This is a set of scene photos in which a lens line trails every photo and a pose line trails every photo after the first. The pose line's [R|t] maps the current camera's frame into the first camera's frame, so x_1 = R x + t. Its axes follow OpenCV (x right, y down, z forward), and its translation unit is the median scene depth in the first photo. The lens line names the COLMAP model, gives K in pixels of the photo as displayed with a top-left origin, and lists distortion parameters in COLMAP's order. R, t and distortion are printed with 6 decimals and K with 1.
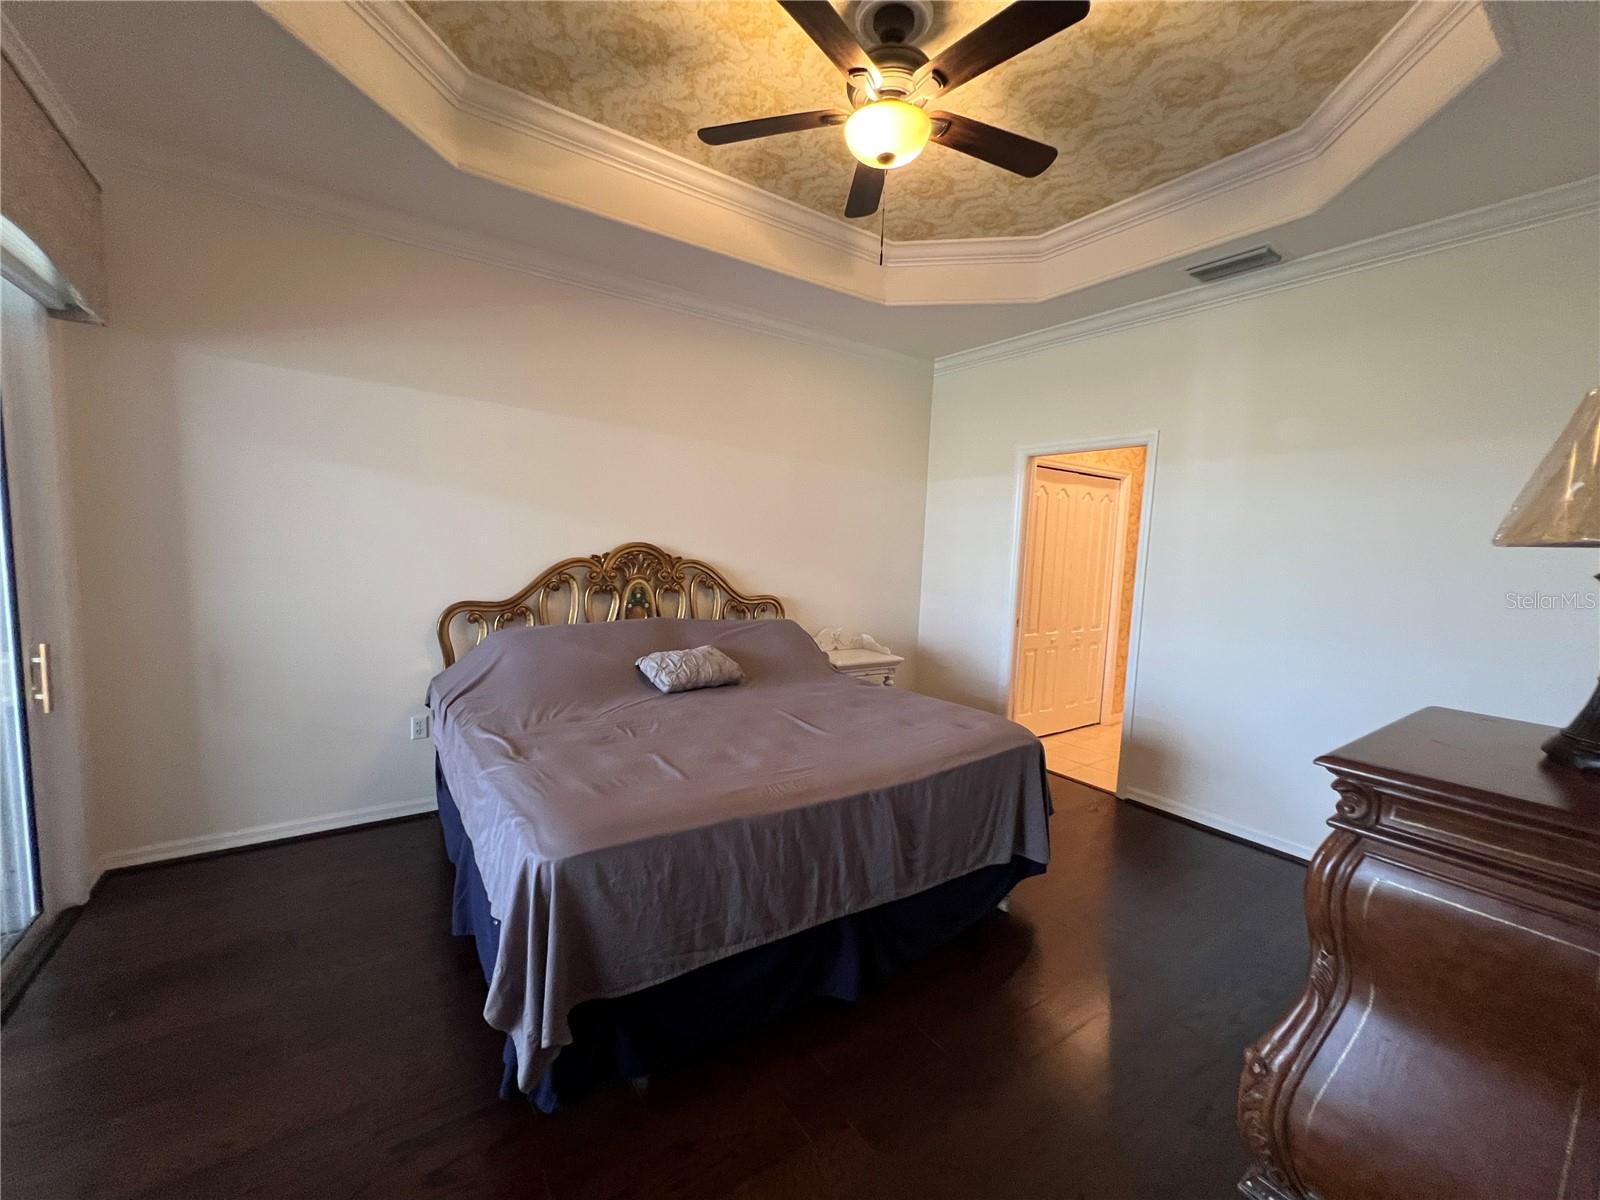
lens RADIAL K [[640.8, 0, 800.8], [0, 640.8, 604.3], [0, 0, 1]] dist [-0.001510, 0.000012]
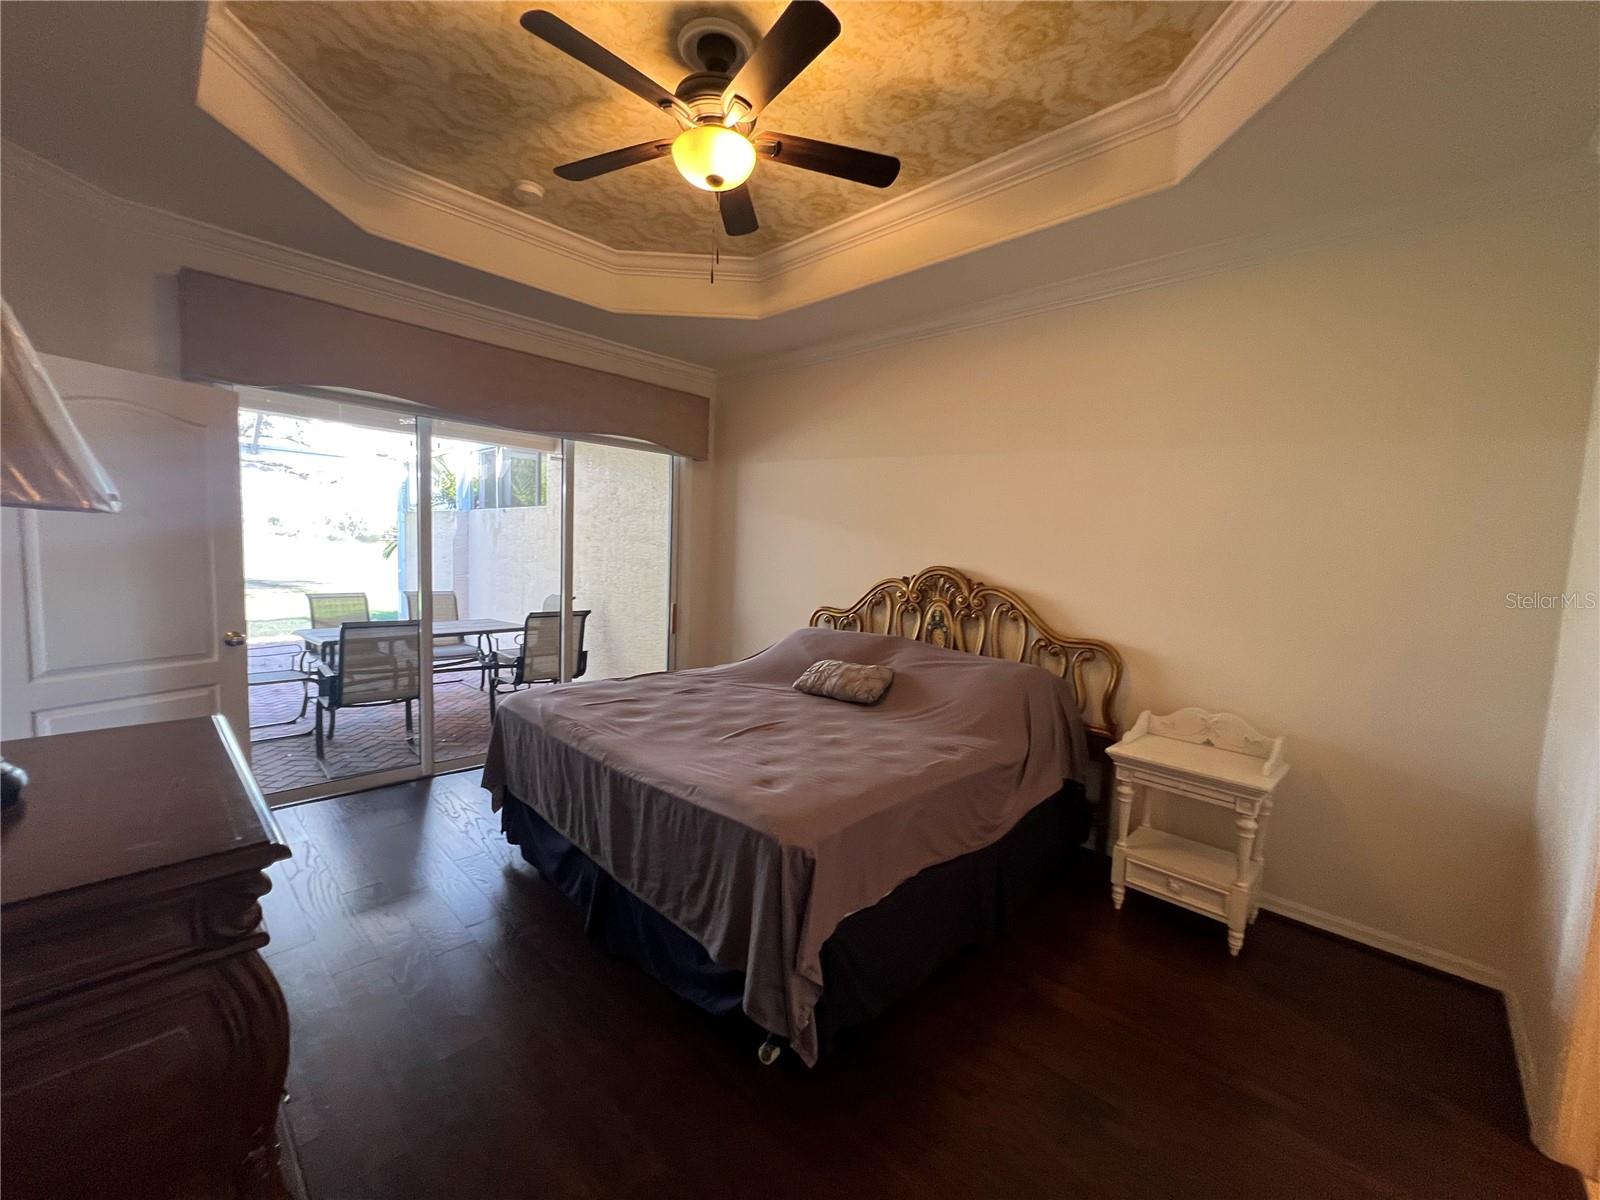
lens RADIAL K [[637.0, 0, 791.7], [0, 637.0, 604.9], [0, 0, 1]] dist [-0.001229, 0.000027]
pose [[0.186079, 0.056153, -0.980929, 0.738059], [-0.125384, 0.991560, 0.032976, -0.041893], [0.974502, 0.116857, 0.191549, 0.616375]]
